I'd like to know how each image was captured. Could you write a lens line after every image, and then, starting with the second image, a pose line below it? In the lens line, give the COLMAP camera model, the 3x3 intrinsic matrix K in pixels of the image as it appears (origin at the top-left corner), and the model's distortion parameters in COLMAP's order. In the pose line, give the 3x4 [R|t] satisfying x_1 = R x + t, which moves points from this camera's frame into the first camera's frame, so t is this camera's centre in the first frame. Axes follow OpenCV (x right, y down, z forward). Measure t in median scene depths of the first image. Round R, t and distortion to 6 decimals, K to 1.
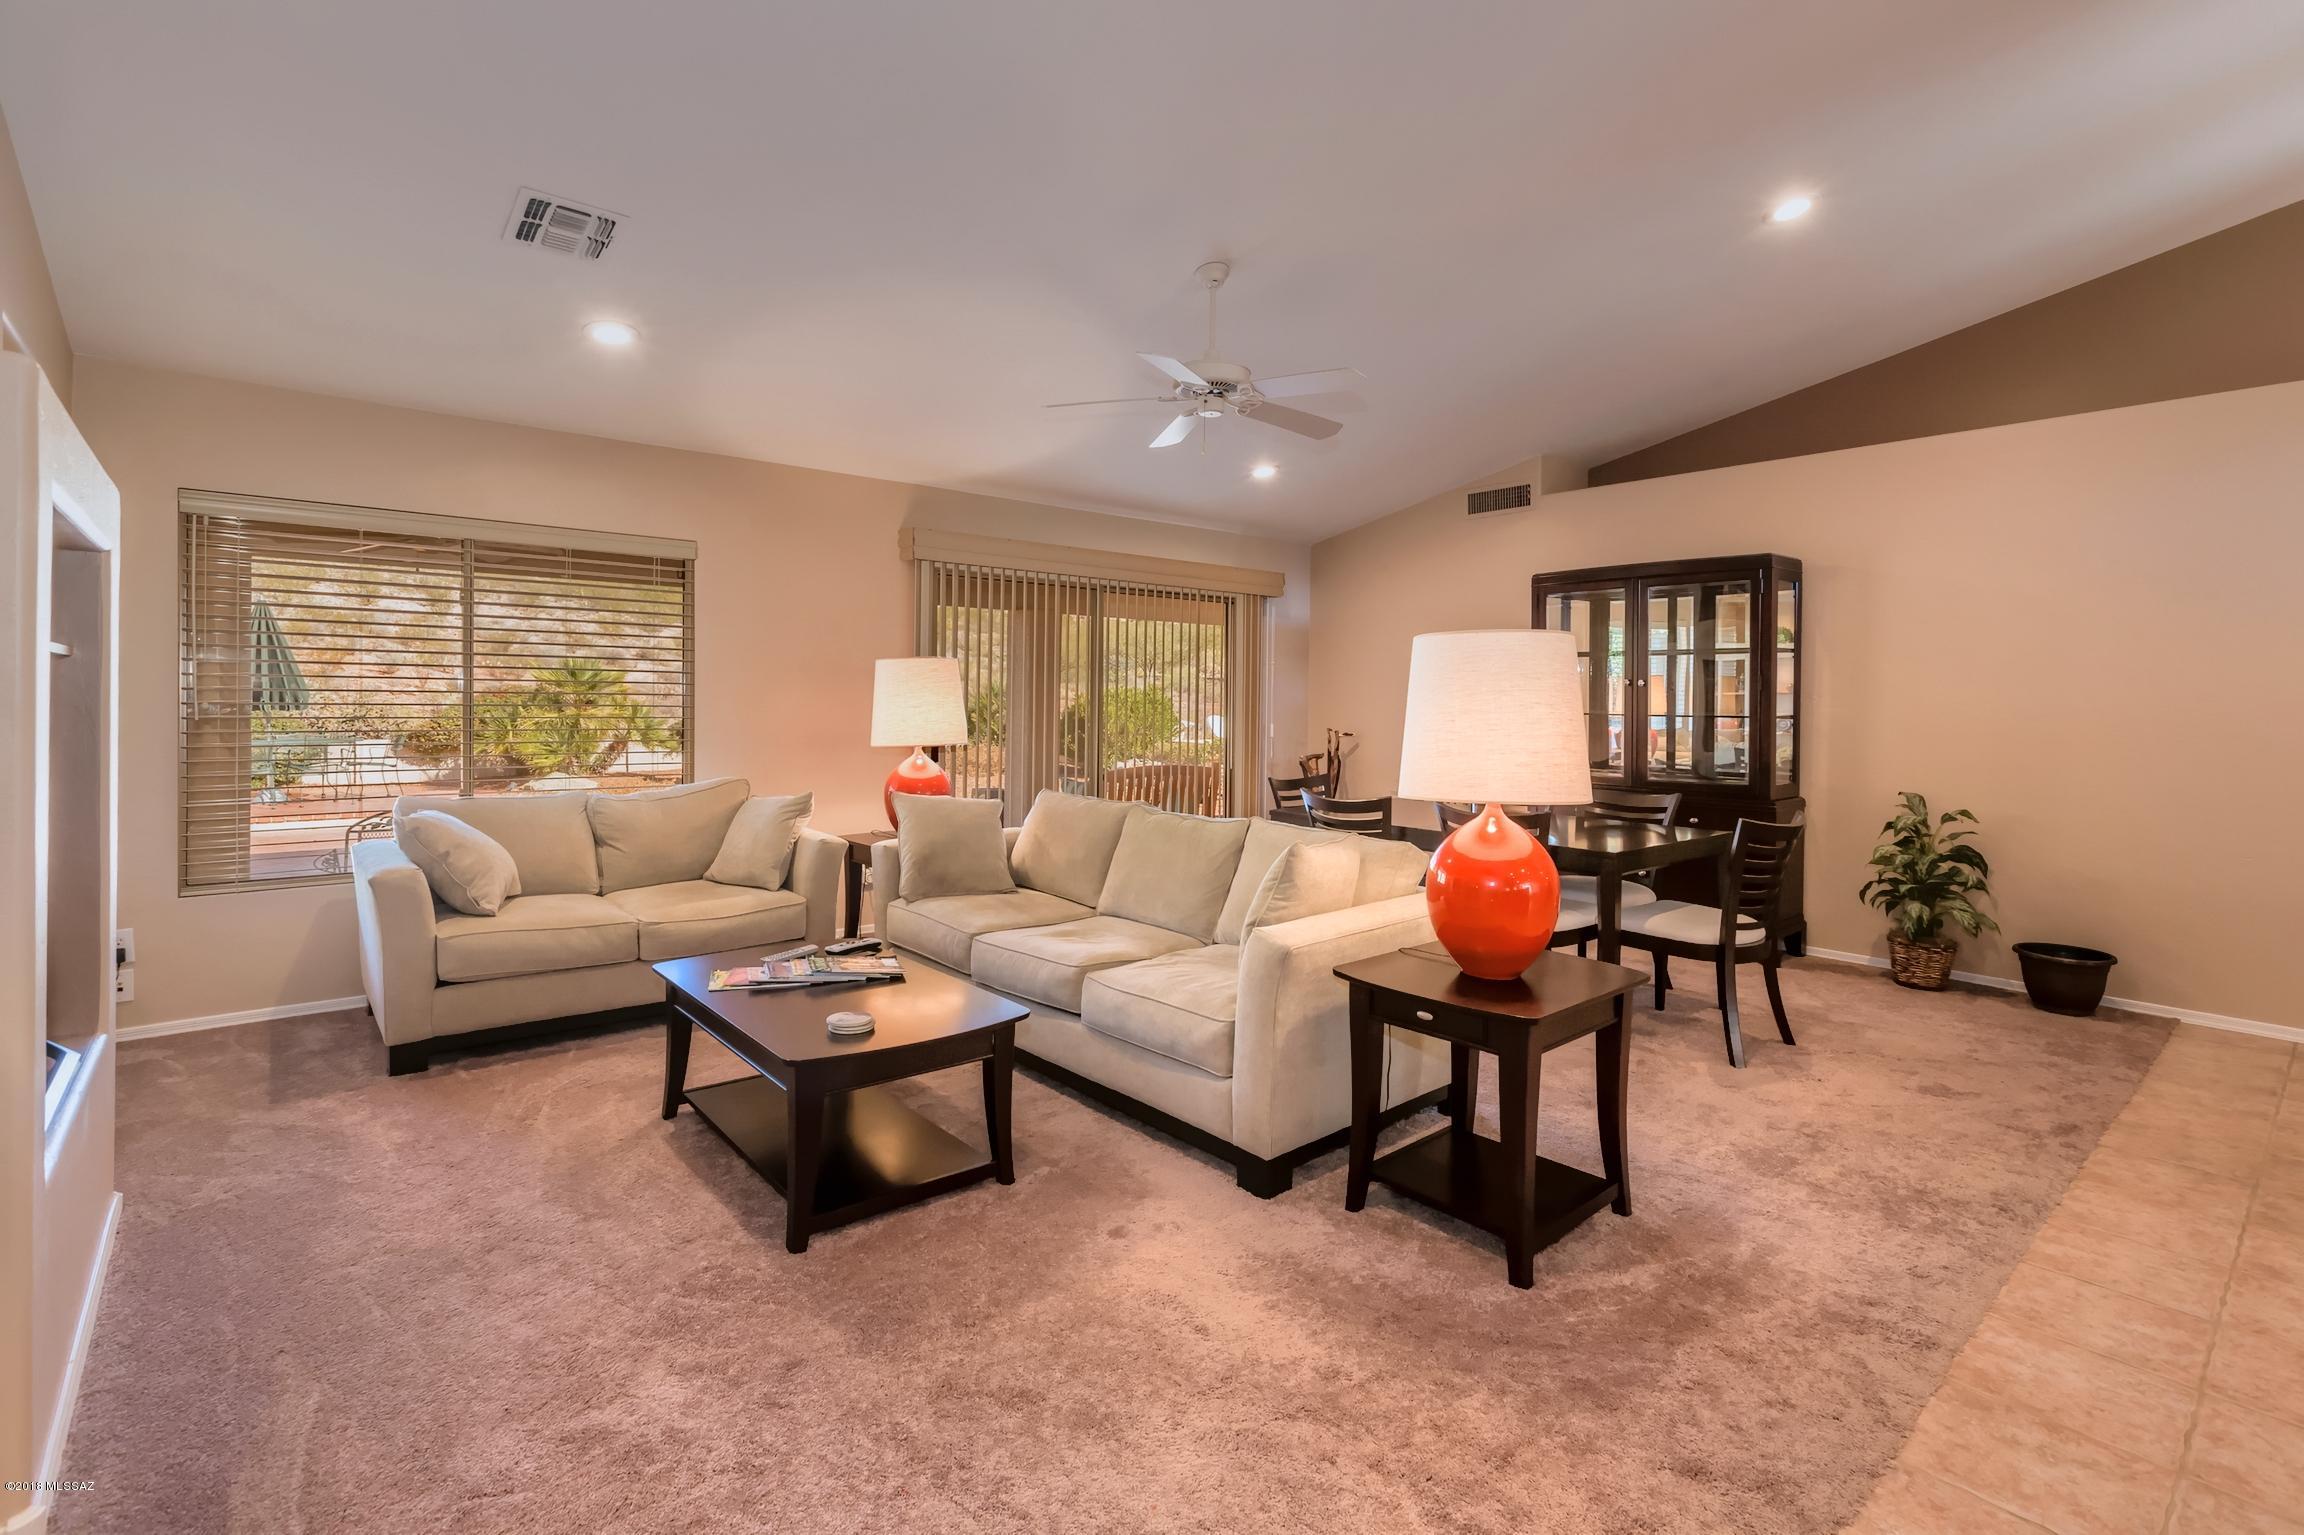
lens RADIAL K [[1067.0, 0, 1148.5], [0, 1067.0, 707.6], [0, 0, 1]] dist [0.001444, 0.000144]
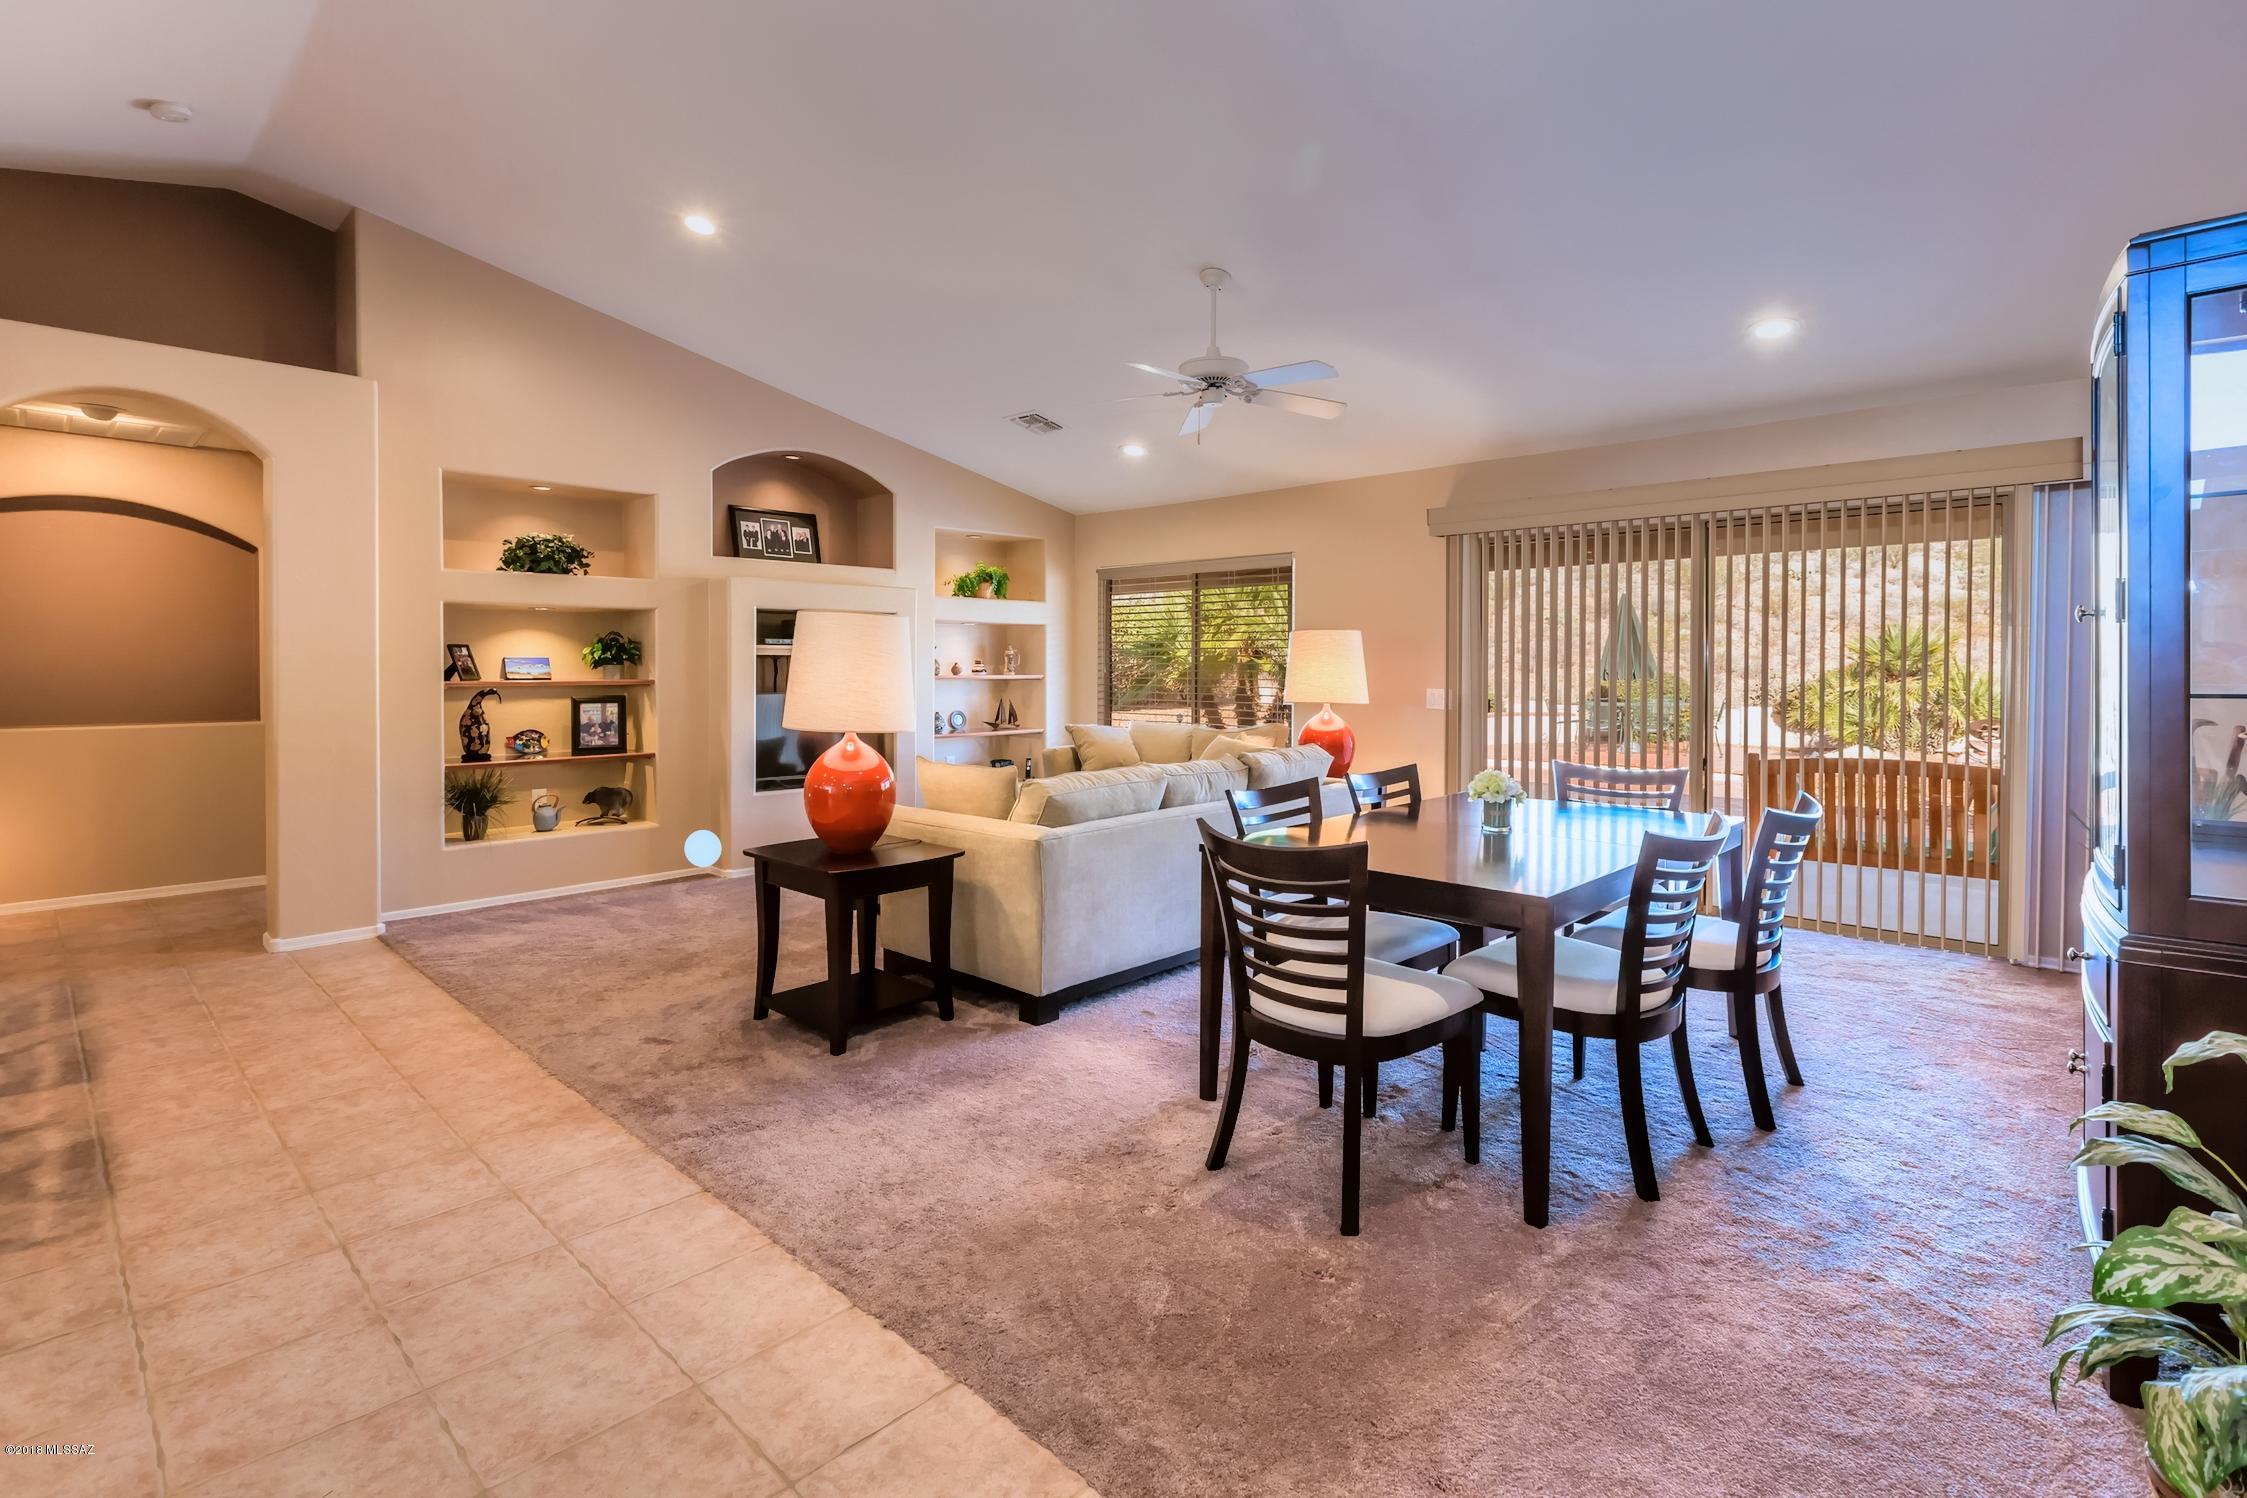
lens RADIAL K [[1040.6, 0, 1120.1], [0, 1040.6, 690.6], [0, 0, 1]] dist [0.001444, 0.000144]
pose [[0.103524, 0.021489, -0.994395, 0.928983], [-0.008504, 0.999749, 0.020720, 0.000126], [0.994591, 0.006312, 0.103681, 0.645604]]
